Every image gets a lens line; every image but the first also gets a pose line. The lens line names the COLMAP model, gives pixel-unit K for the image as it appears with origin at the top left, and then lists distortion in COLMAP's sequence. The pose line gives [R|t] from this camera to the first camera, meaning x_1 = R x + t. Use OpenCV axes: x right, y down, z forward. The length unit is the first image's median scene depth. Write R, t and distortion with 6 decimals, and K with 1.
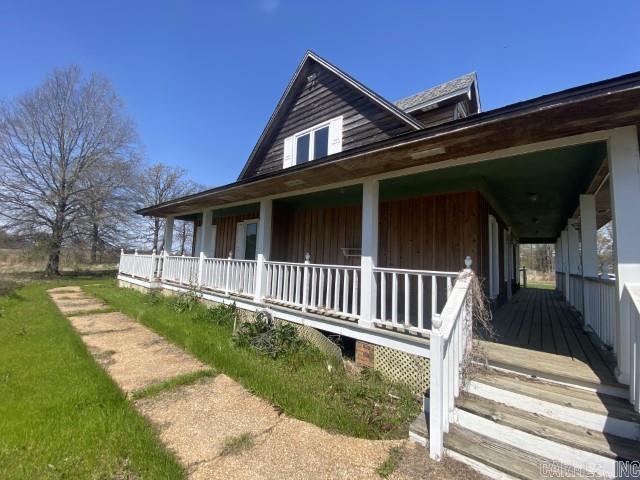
lens RADIAL K [[261.3, 0, 321.1], [0, 261.3, 237.6], [0, 0, 1]] dist [0.020356, -0.019831]
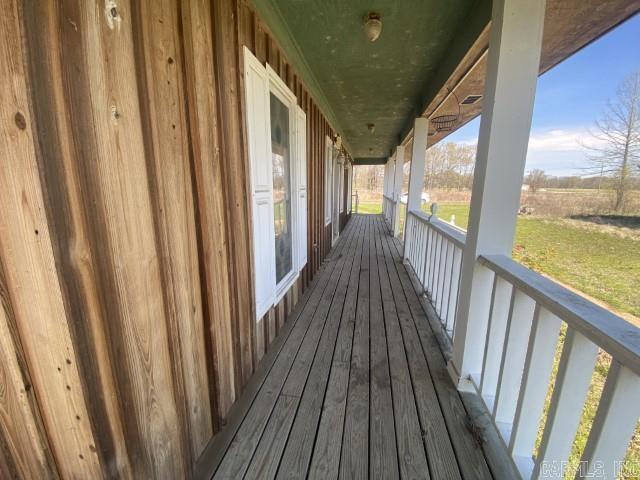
lens RADIAL K [[261.3, 0, 321.1], [0, 261.3, 237.6], [0, 0, 1]] dist [0.020356, -0.019831]
pose [[0.870580, -0.129165, 0.474770, 0.288646], [-0.013857, 0.958108, 0.286071, 0.011634], [-0.491831, -0.255627, 0.832320, 0.356661]]
